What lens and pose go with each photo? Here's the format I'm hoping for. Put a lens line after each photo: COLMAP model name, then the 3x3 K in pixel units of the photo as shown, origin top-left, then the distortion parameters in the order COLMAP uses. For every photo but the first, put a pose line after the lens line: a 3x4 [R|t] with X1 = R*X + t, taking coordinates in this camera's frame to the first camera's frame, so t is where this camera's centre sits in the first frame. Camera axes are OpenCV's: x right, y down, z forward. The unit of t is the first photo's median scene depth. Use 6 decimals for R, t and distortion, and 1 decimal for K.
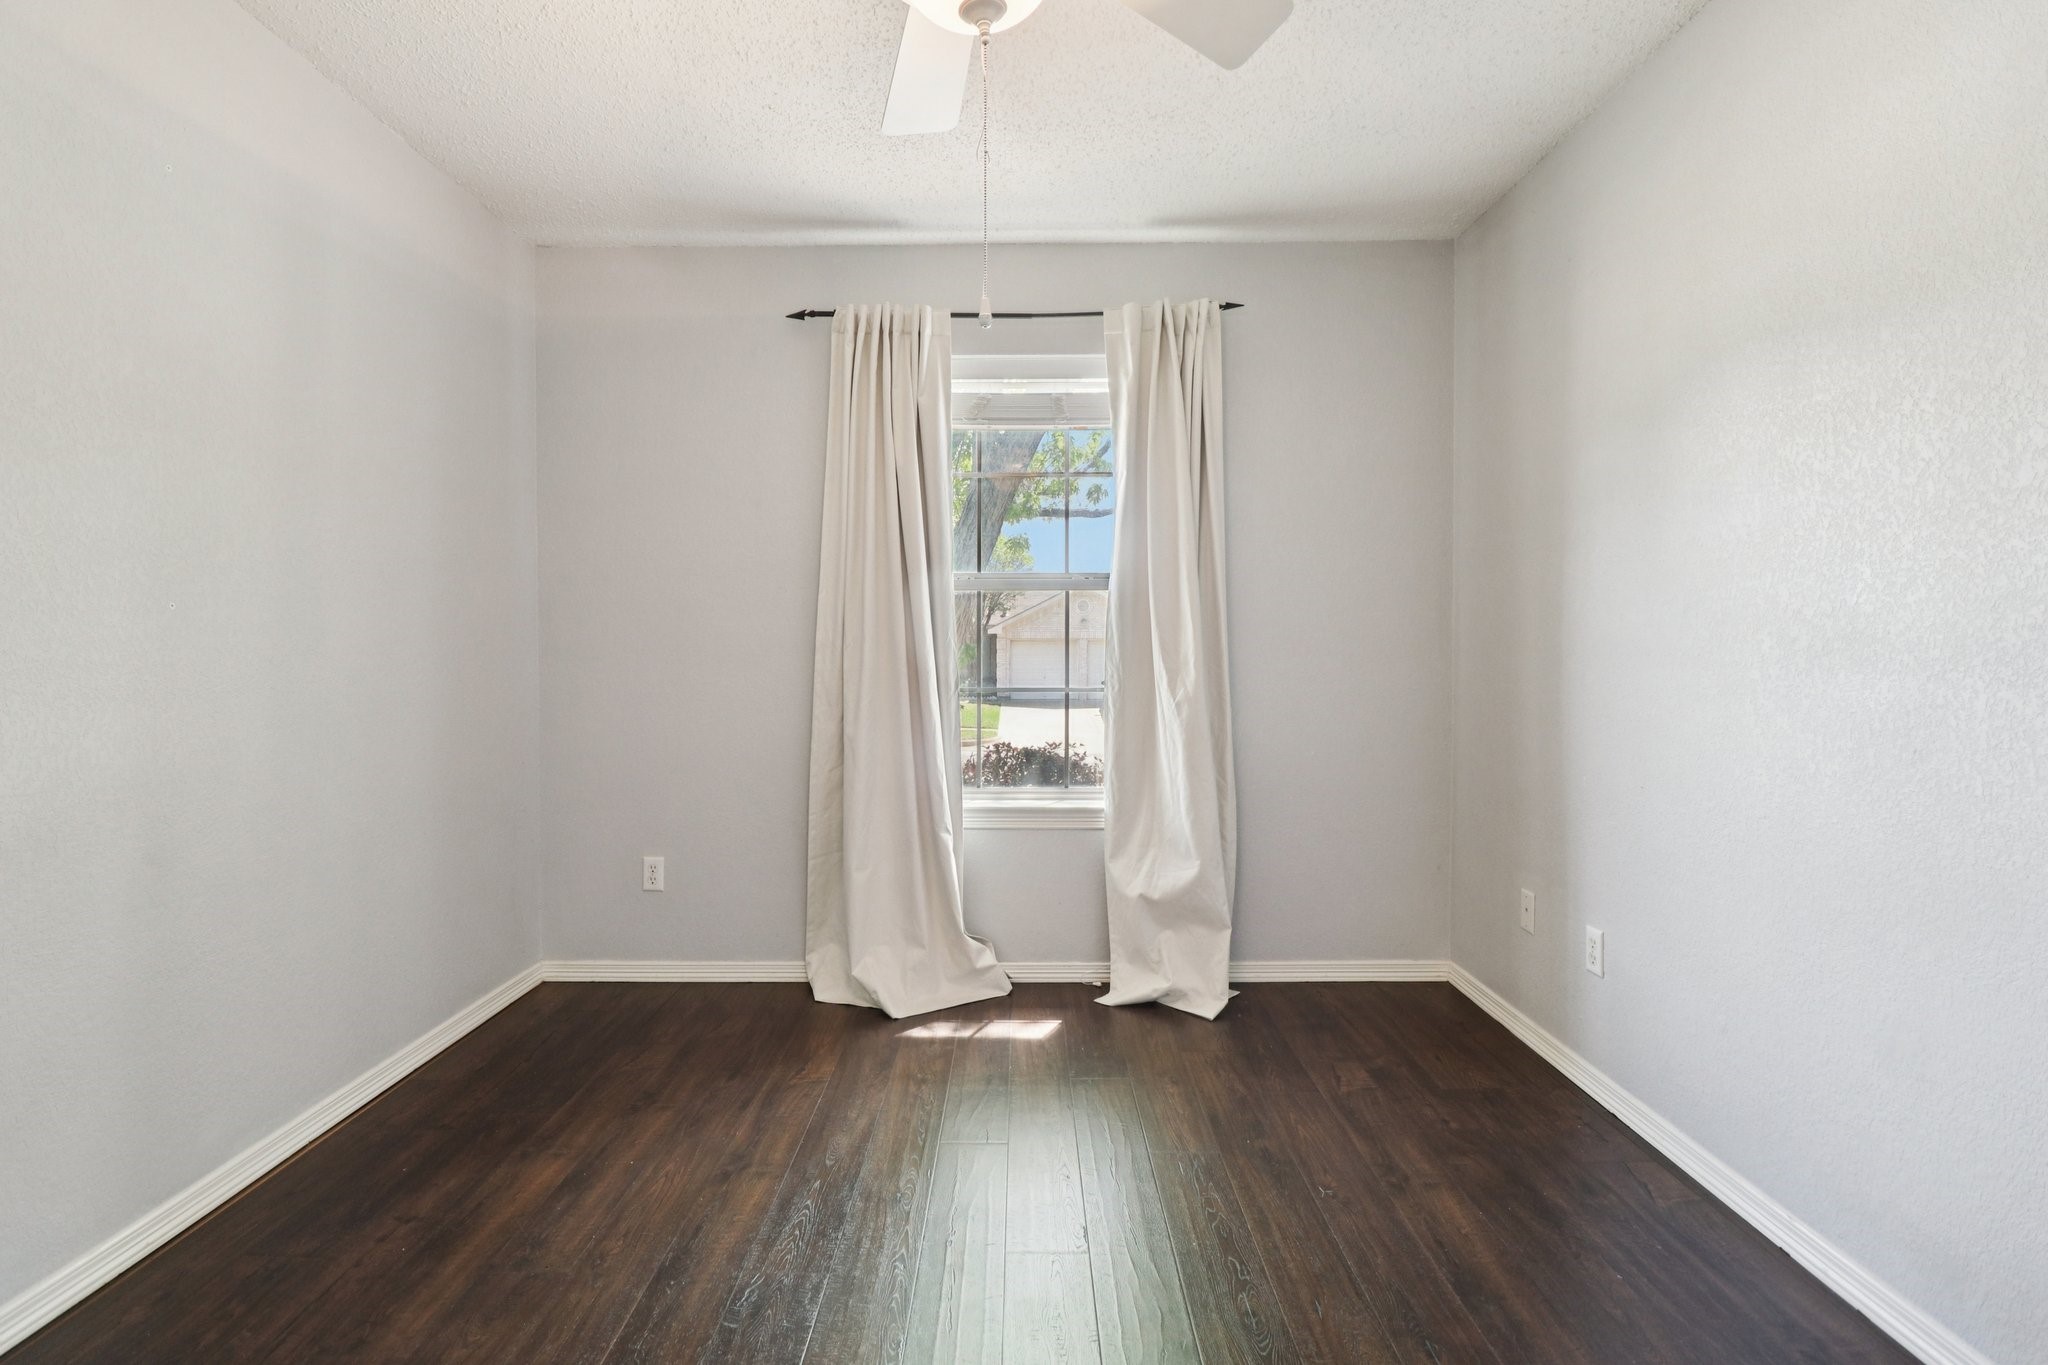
lens RADIAL K [[954.6, 0, 1018.8], [0, 954.6, 670.8], [0, 0, 1]] dist [0.005177, -0.012126]
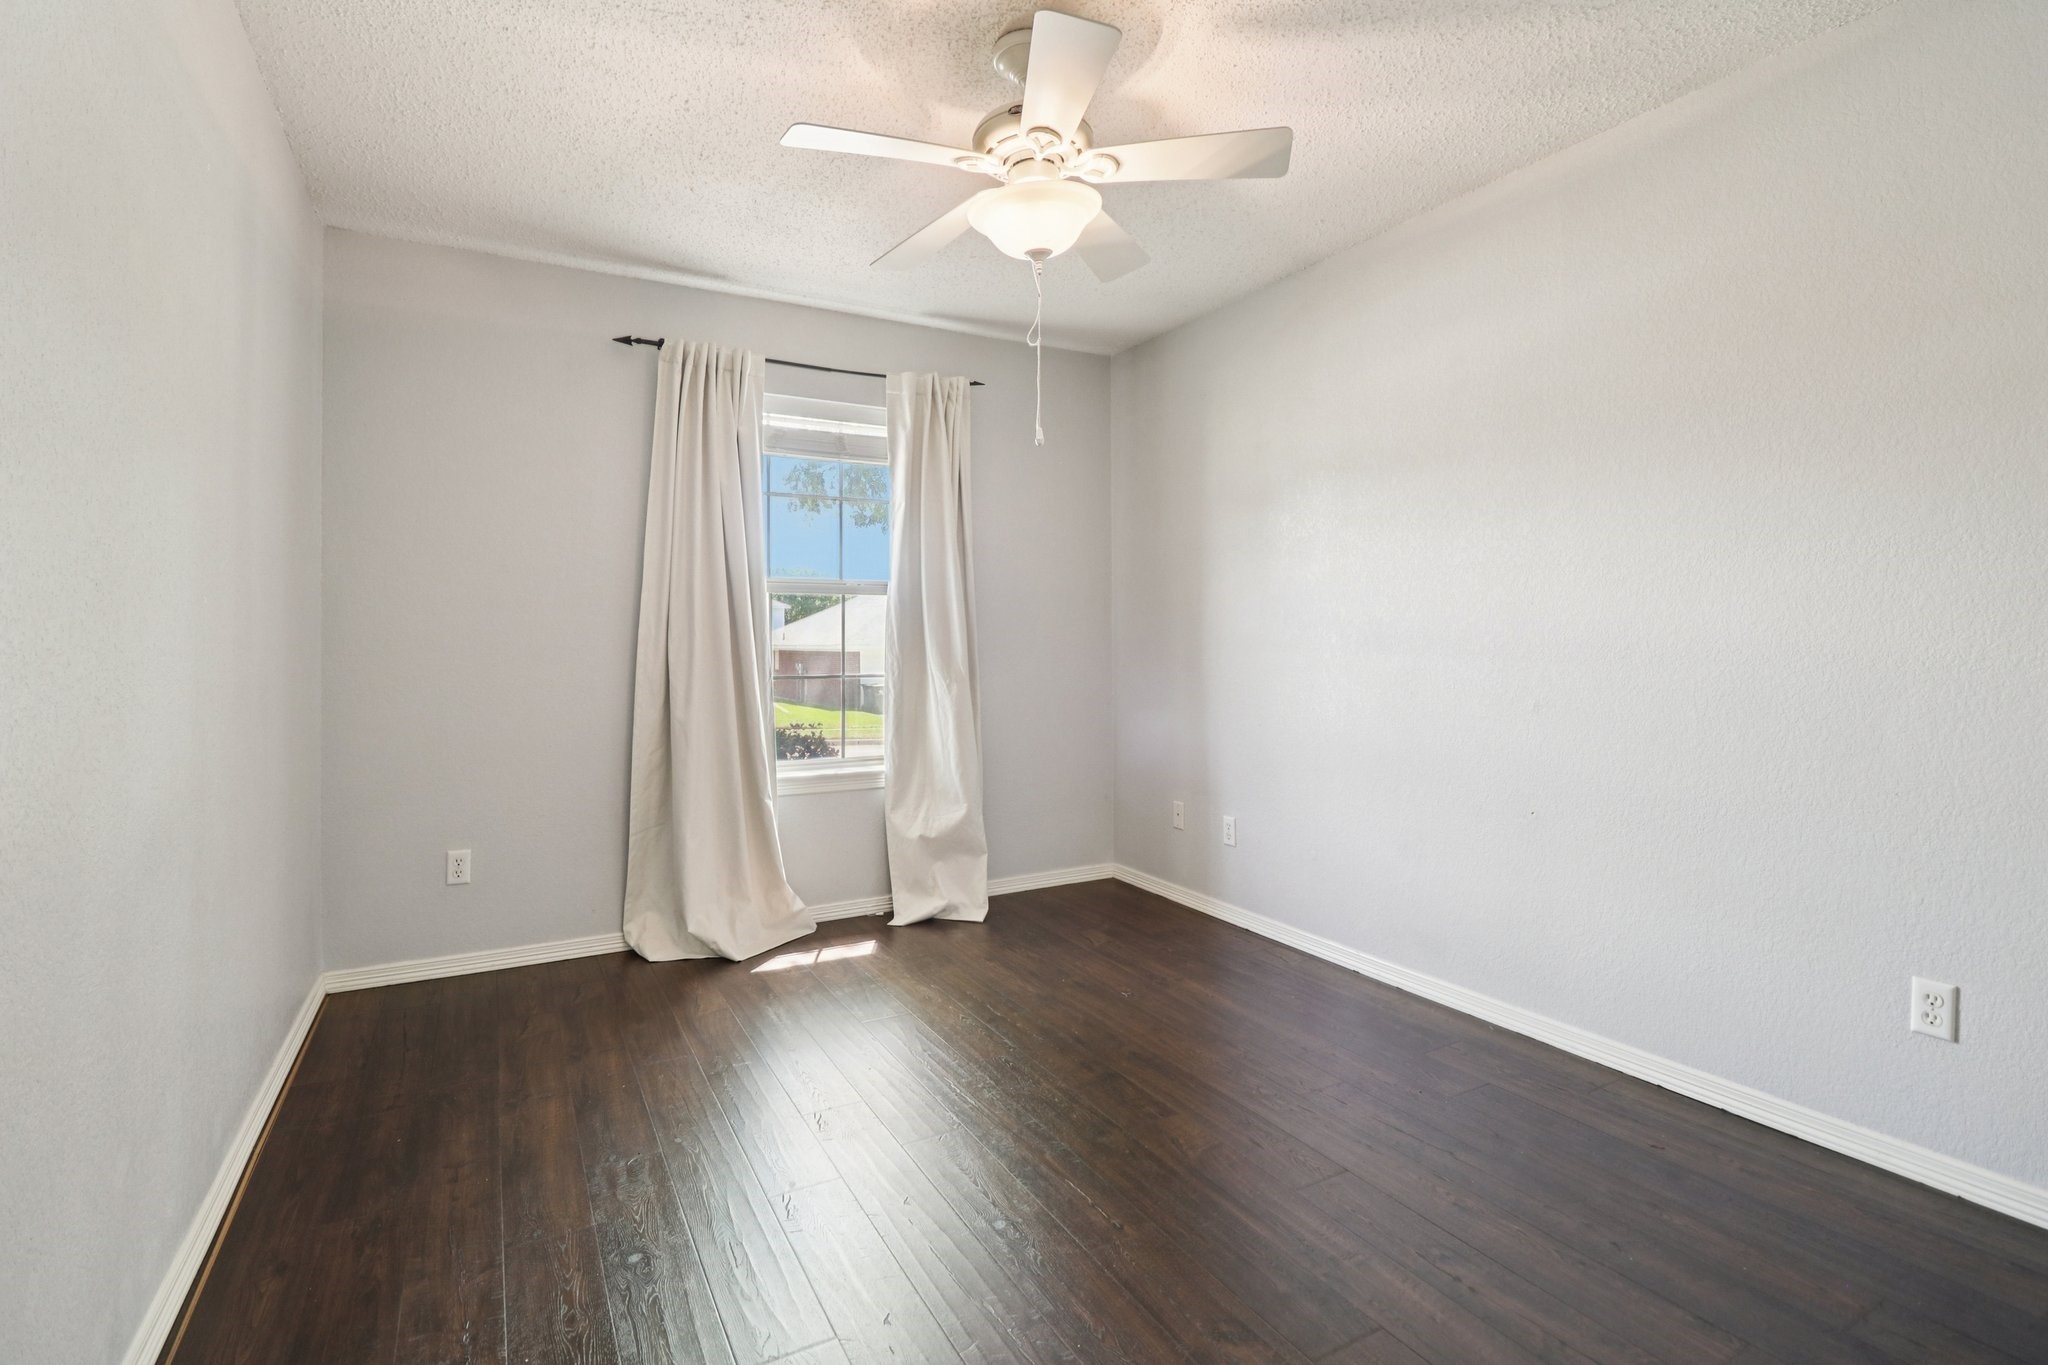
lens RADIAL K [[951.6, 0, 1006.2], [0, 951.6, 644.7], [0, 0, 1]] dist [0.000582, -0.011431]
pose [[0.872945, -0.002340, 0.487814, -0.387573], [0.013153, 0.999738, -0.018742, 0.005496], [-0.487642, 0.022778, 0.872746, -0.166408]]
